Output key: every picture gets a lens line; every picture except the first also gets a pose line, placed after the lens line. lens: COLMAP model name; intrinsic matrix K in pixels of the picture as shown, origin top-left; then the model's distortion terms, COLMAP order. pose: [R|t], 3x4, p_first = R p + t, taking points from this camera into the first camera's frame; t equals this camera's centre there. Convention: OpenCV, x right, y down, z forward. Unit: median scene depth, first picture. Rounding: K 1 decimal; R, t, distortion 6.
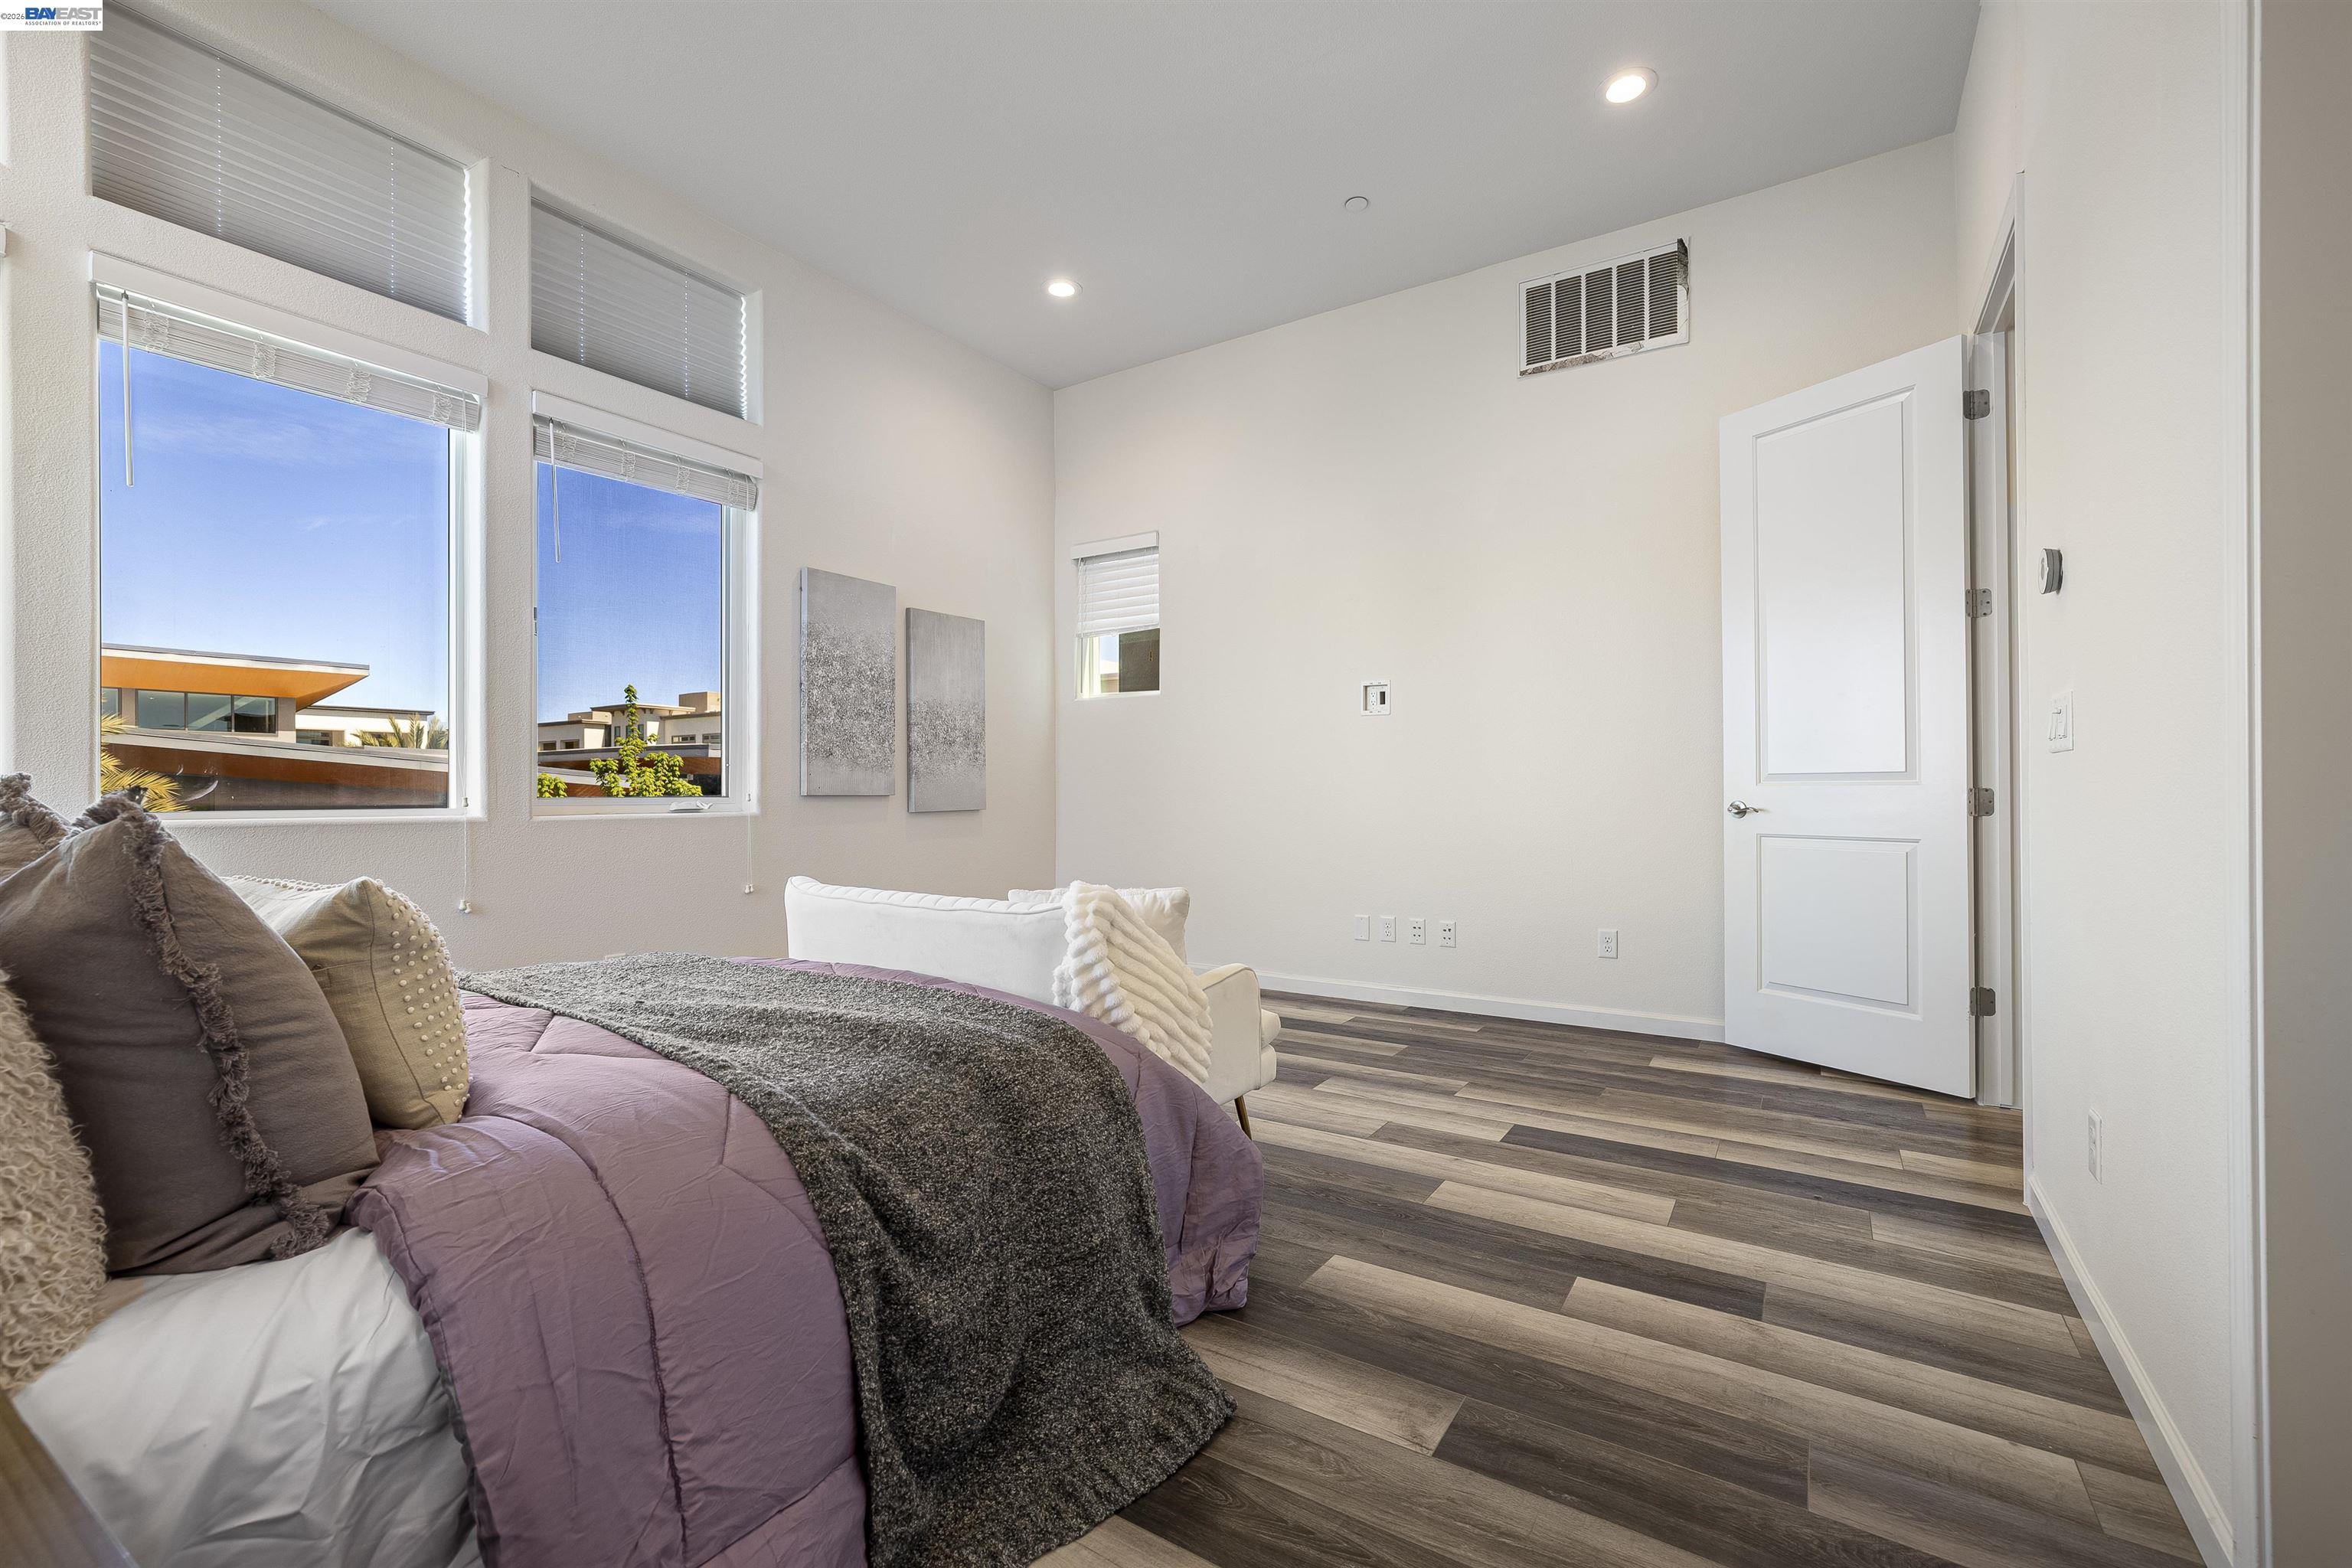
lens RADIAL K [[1000.6, 0, 1181.5], [0, 1000.6, 773.9], [0, 0, 1]] dist [-0.020495, 0.009859]
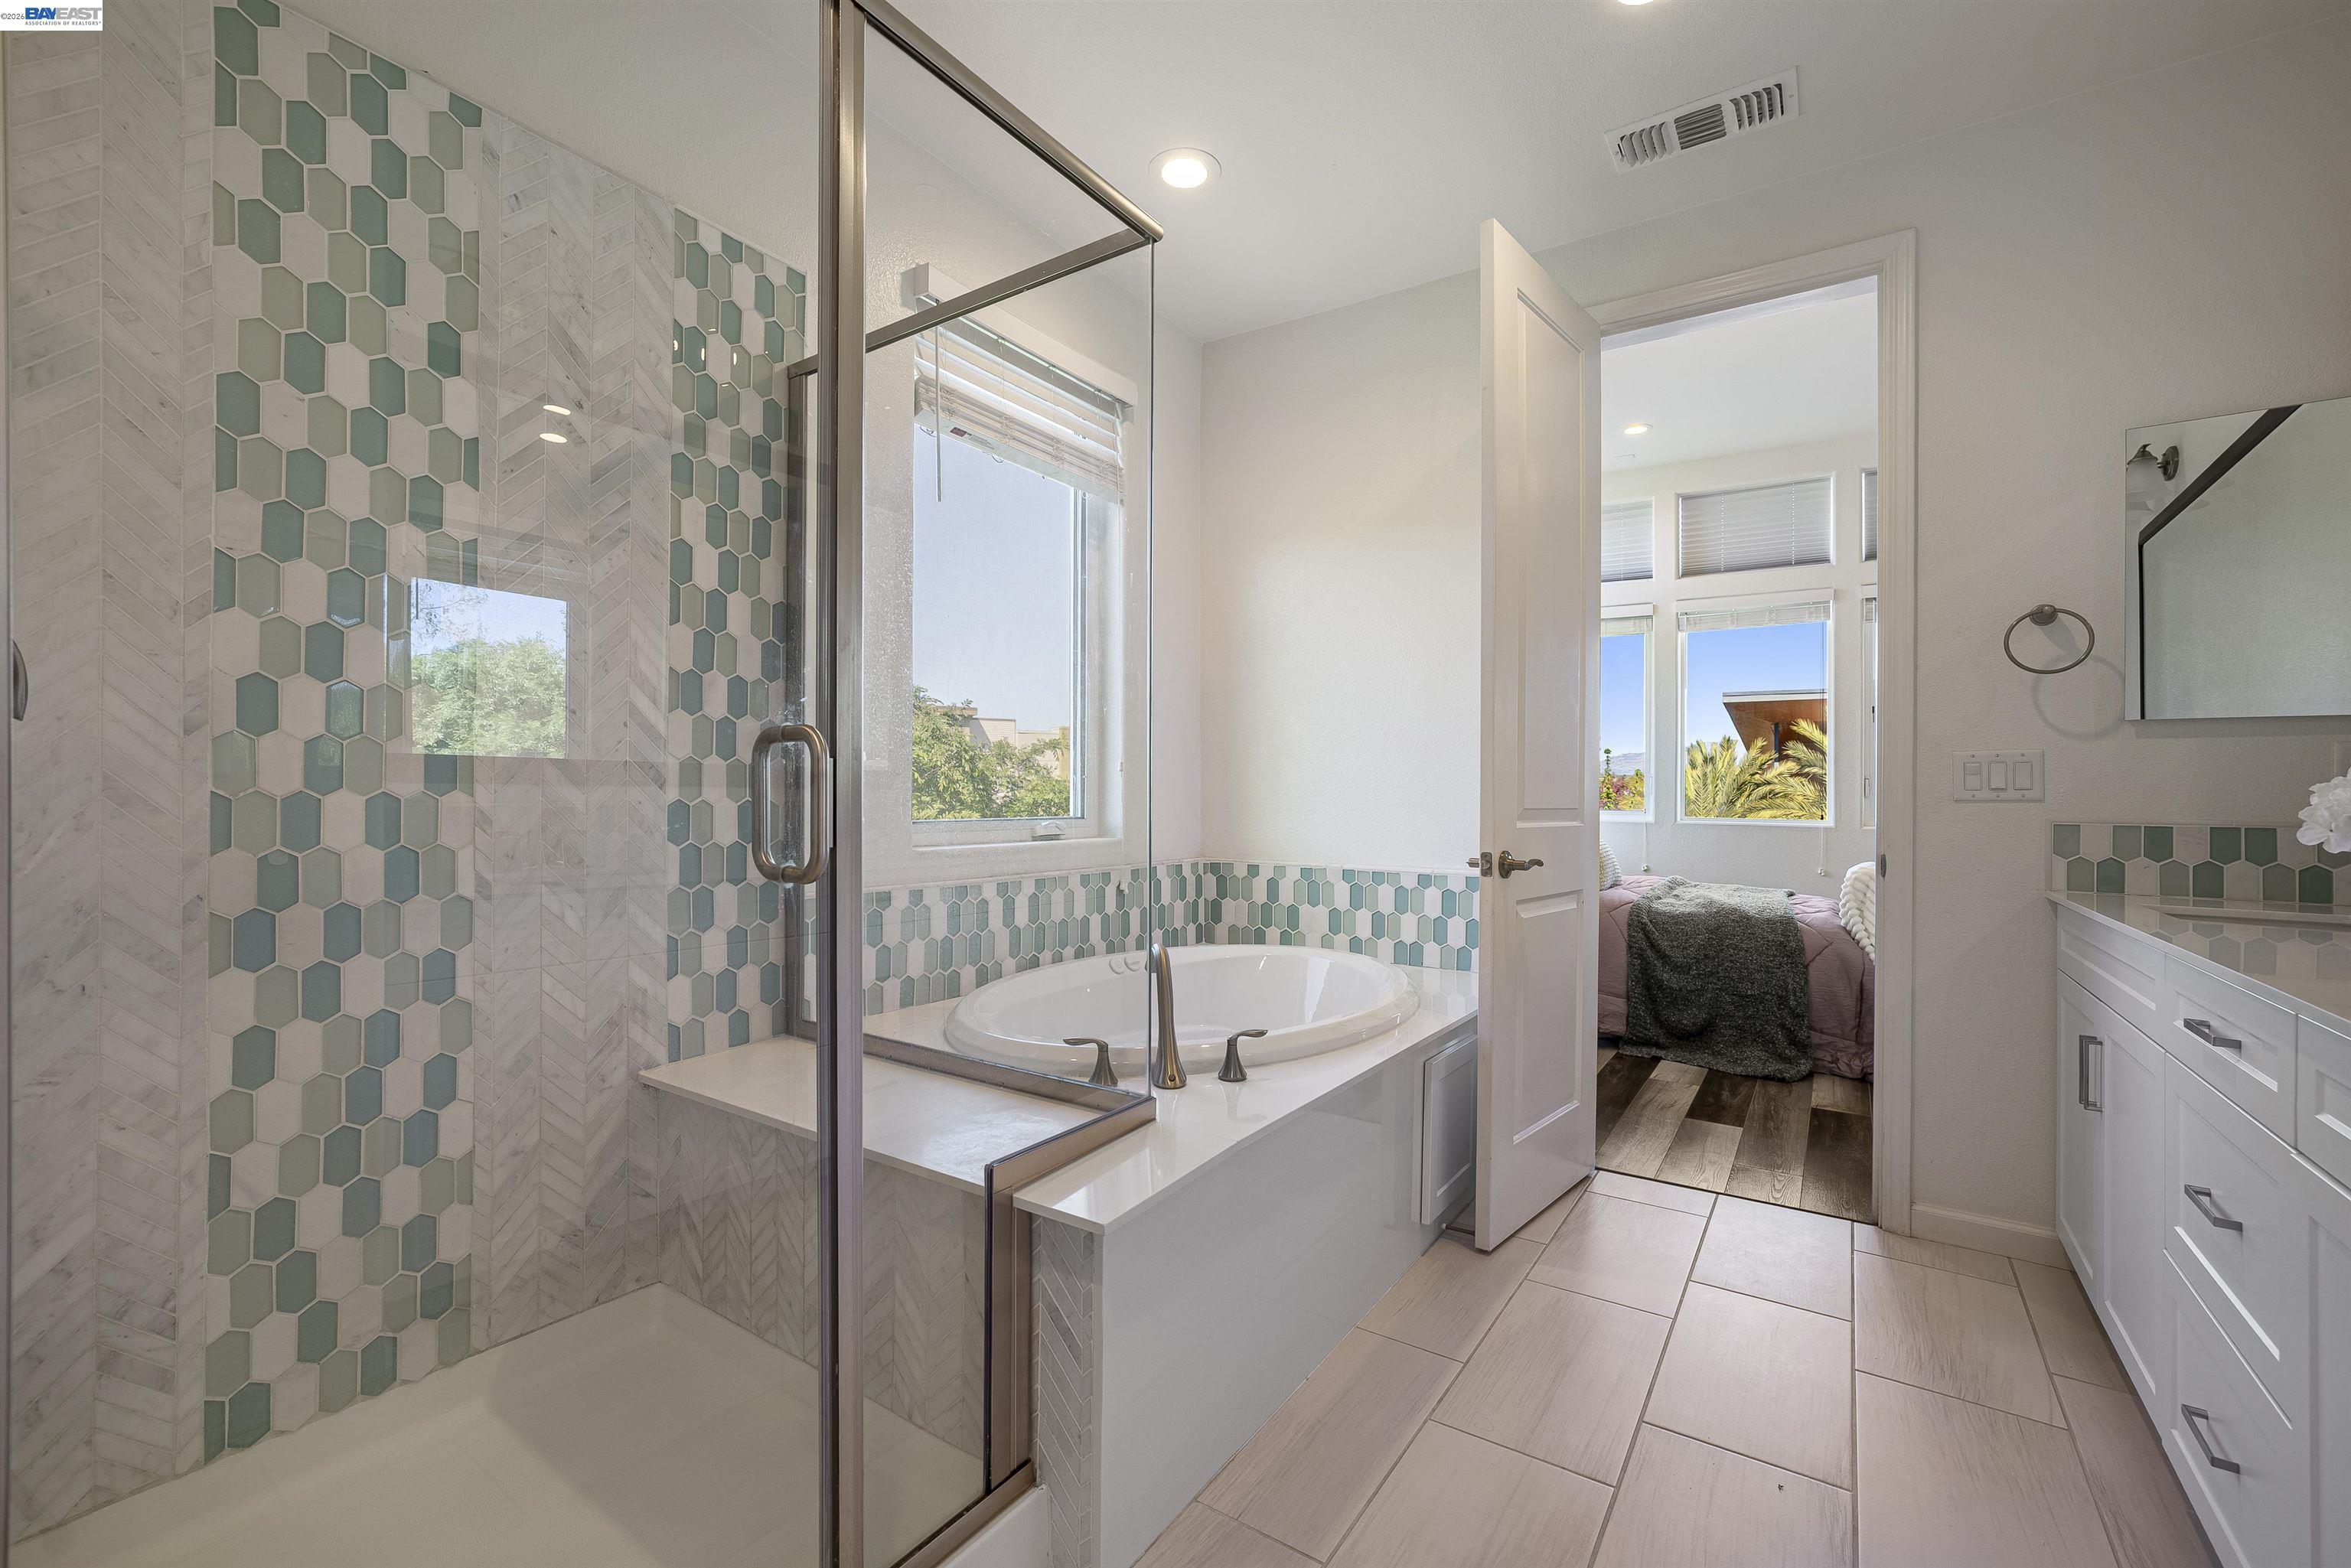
lens RADIAL K [[1000.1, 0, 1186.9], [0, 1000.1, 785.4], [0, 0, 1]] dist [-0.020495, 0.009859]
pose [[-0.010923, -0.009869, -0.999892, 1.210135], [0.001103, 0.999951, -0.009882, -0.016462], [0.999940, -0.001211, -0.010912, -0.195742]]
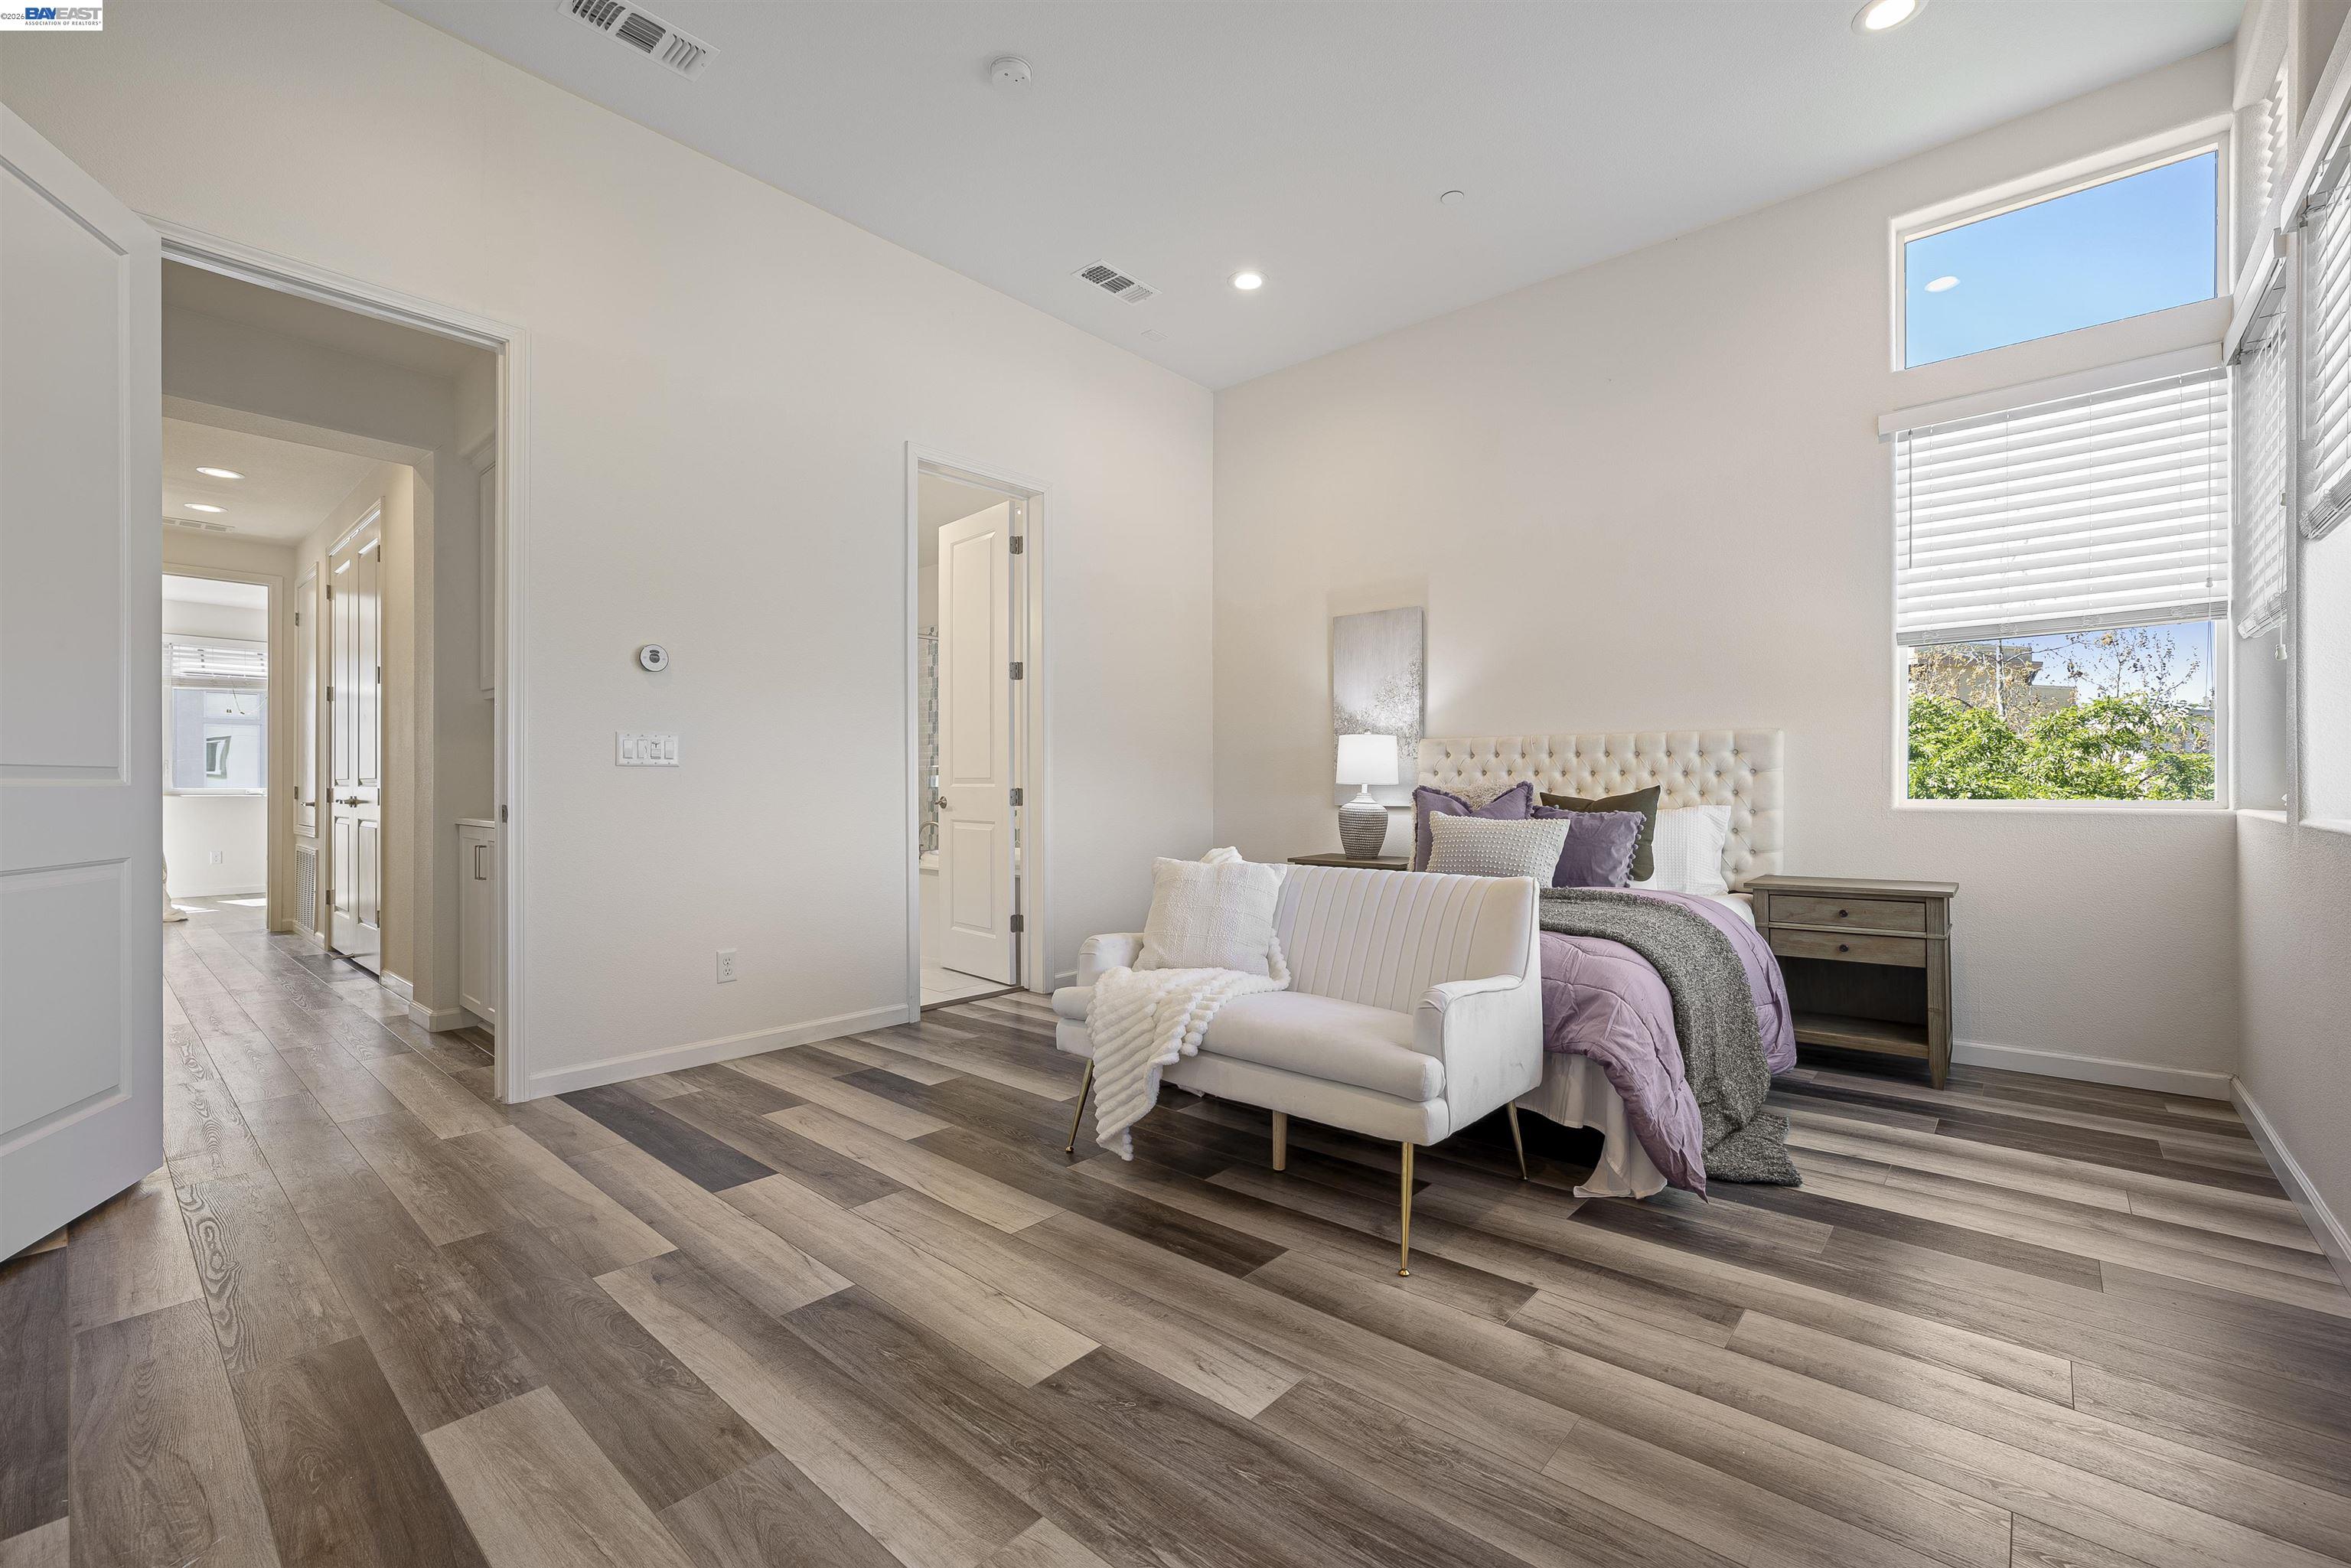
lens RADIAL K [[1000.1, 0, 1158.4], [0, 1000.1, 793.6], [0, 0, 1]] dist [-0.020495, 0.009859]
pose [[-0.986767, 0.003935, 0.162095, -0.157250], [0.002686, 0.999965, -0.007928, 0.025199], [-0.162120, -0.007388, -0.986743, 1.661296]]
